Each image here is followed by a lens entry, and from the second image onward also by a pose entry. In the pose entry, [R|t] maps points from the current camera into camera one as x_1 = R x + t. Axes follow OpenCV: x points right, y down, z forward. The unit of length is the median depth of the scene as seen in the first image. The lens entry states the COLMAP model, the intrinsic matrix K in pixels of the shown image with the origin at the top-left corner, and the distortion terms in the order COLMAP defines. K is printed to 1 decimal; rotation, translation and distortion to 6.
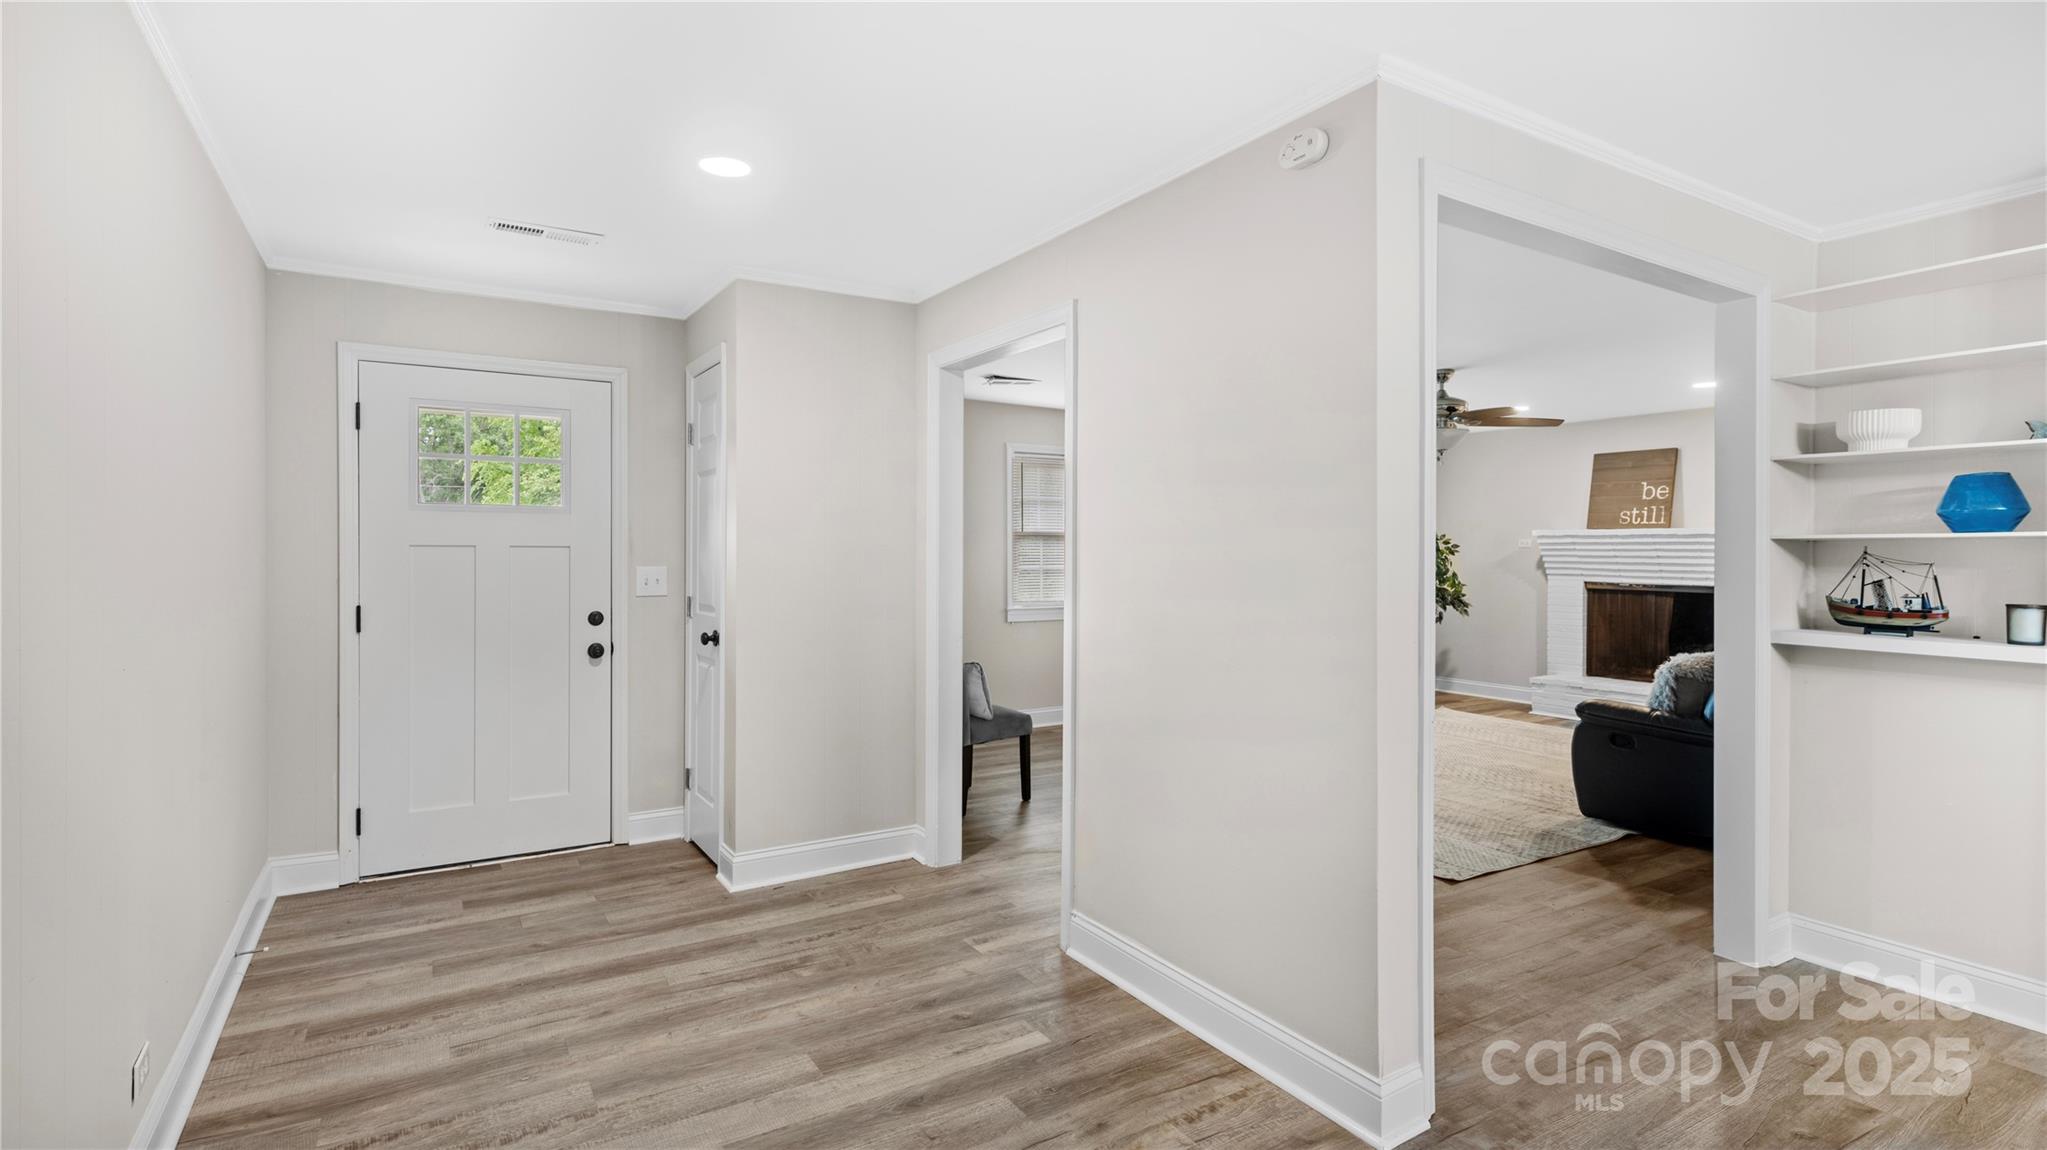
lens RADIAL K [[977.2, 0, 1022.7], [0, 977.2, 558.2], [0, 0, 1]] dist [0.008451, -0.003511]
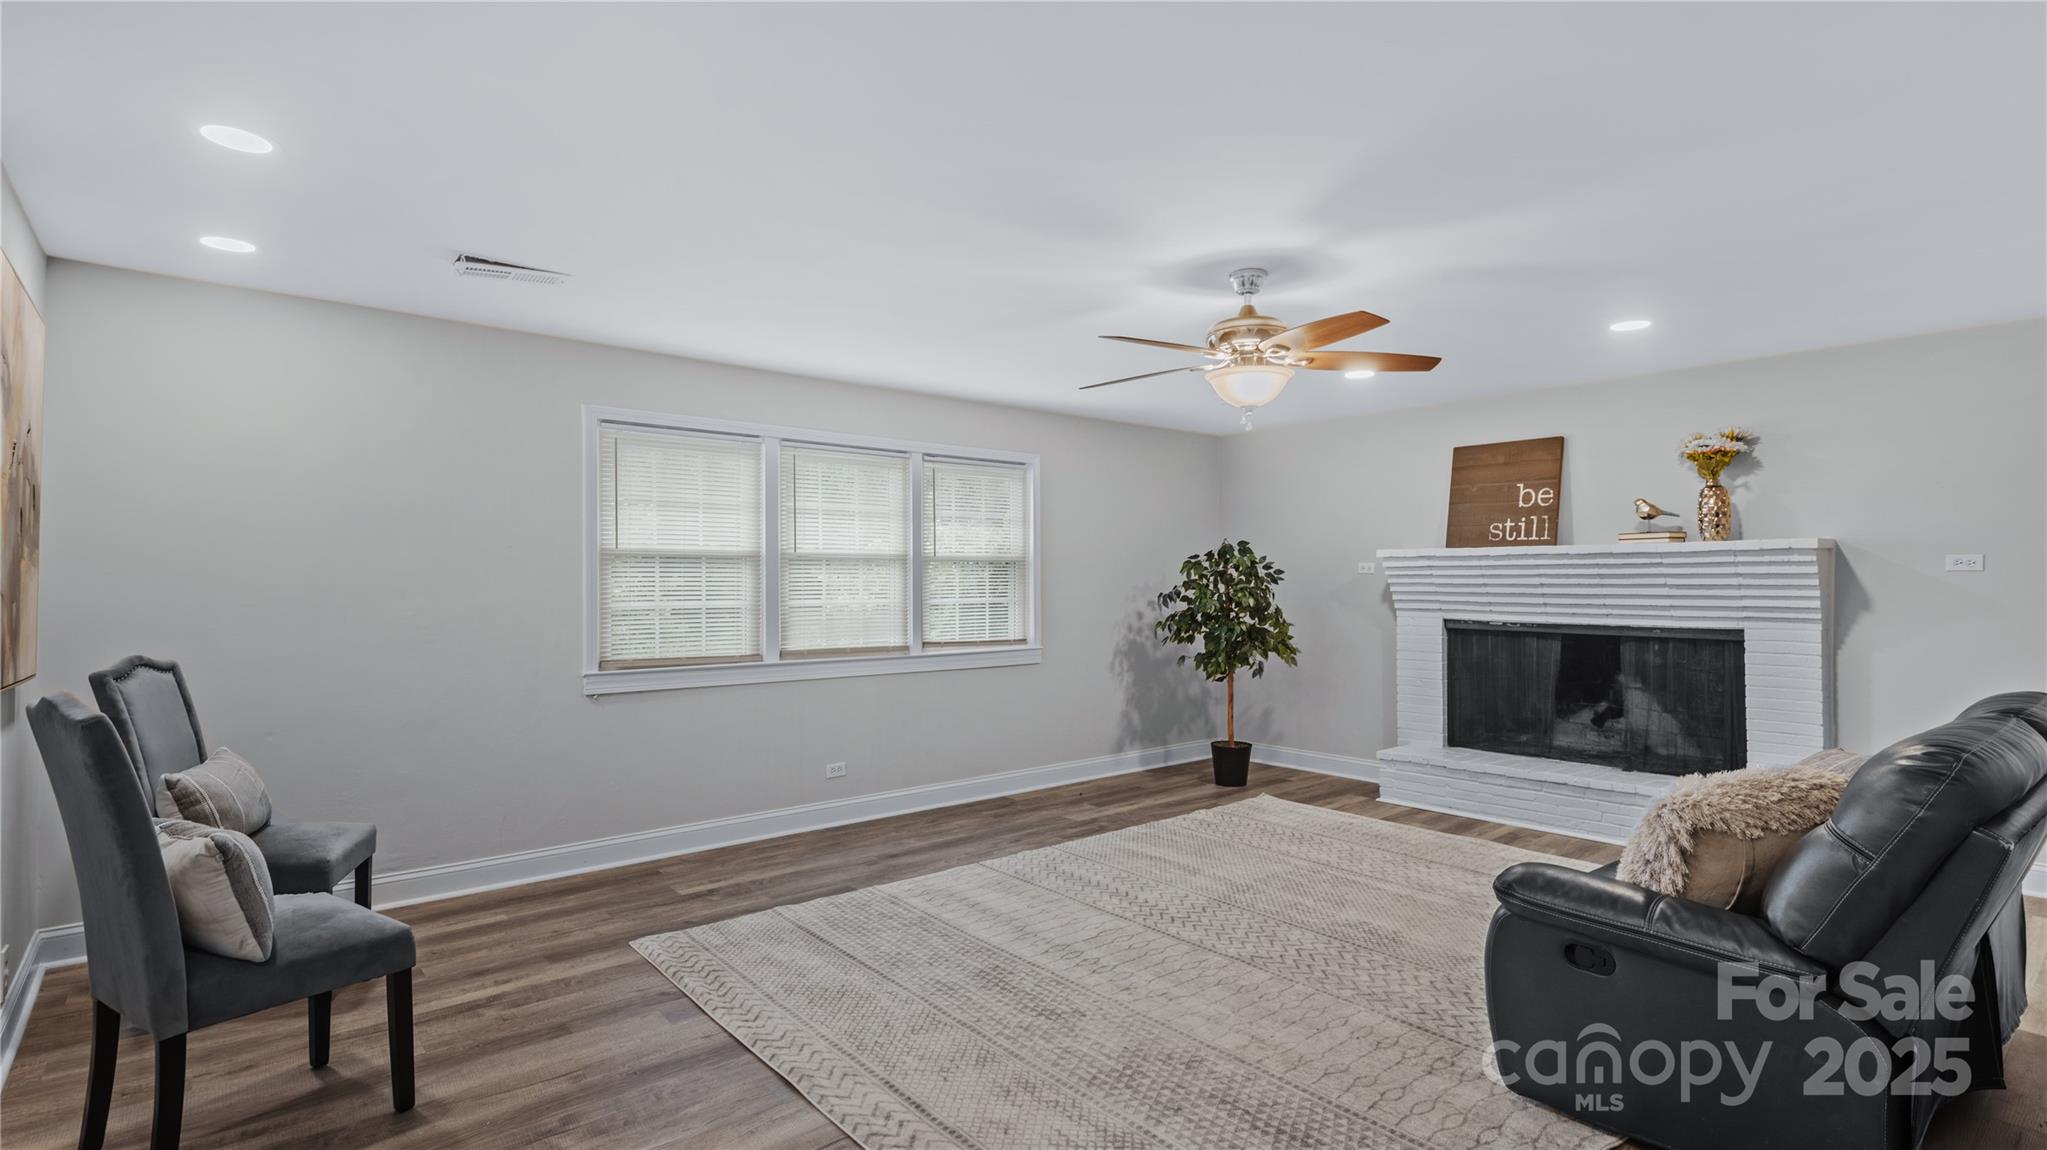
lens RADIAL K [[977.2, 0, 1024.3], [0, 977.2, 577.8], [0, 0, 1]] dist [0.008451, -0.003511]
pose [[0.988119, -0.002497, 0.153673, 0.152700], [0.004297, 0.999926, -0.011384, -0.000132], [-0.153634, 0.011909, 0.988056, 0.330747]]
